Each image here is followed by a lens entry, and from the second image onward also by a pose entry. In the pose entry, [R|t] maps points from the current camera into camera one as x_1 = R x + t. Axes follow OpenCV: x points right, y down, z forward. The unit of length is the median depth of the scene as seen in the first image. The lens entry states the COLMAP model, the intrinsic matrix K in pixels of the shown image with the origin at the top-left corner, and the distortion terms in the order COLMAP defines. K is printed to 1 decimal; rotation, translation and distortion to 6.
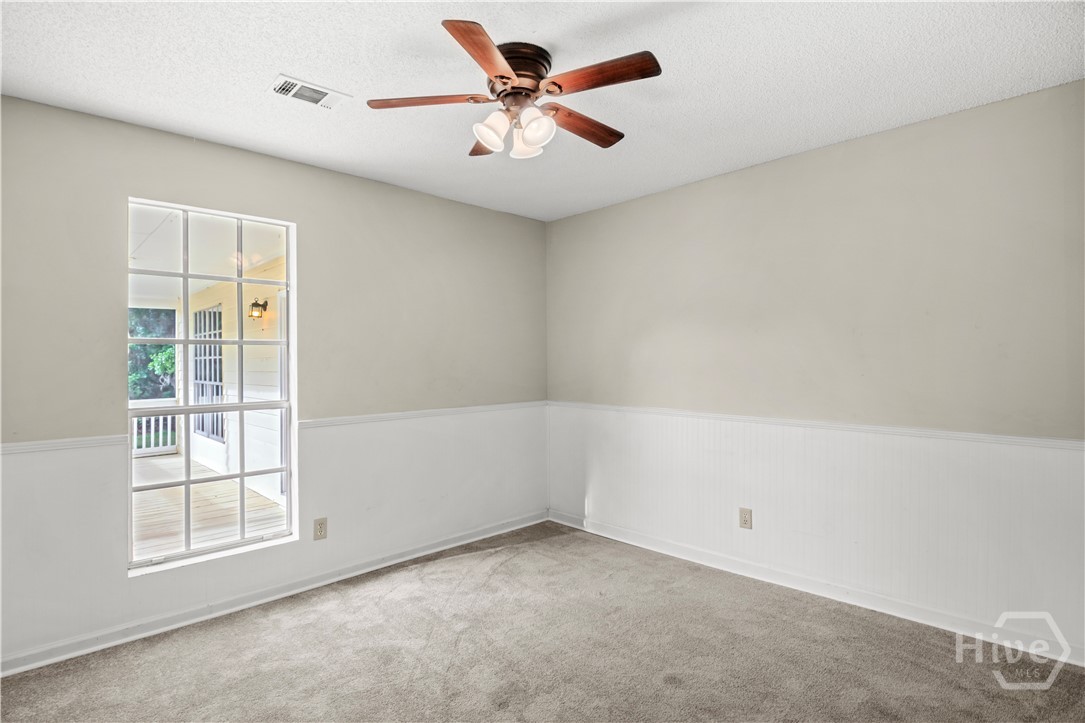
lens RADIAL K [[547.2, 0, 542.5], [0, 547.2, 361.5], [0, 0, 1]] dist [-0.009563, -0.000147]
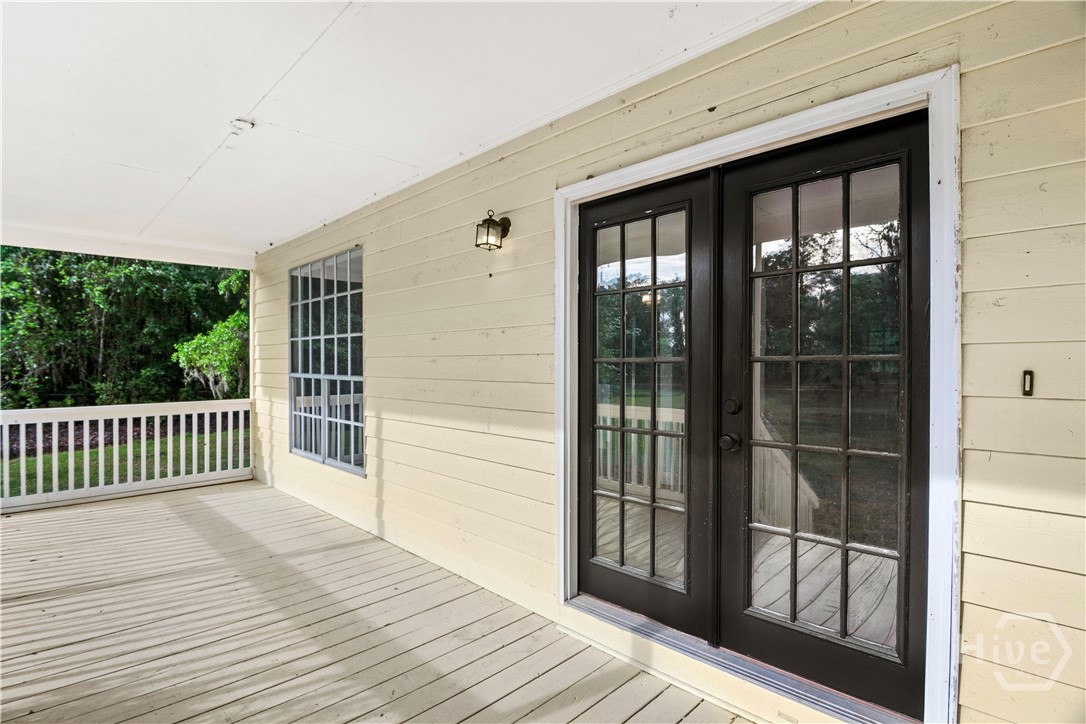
lens RADIAL K [[547.7, 0, 543.0], [0, 547.7, 362.0], [0, 0, 1]] dist [-0.009563, -0.000147]
pose [[0.999989, 0.004160, -0.002350, -0.305284], [-0.004142, 0.999960, 0.007877, 0.014026], [0.002383, -0.007867, 0.999966, 0.315208]]
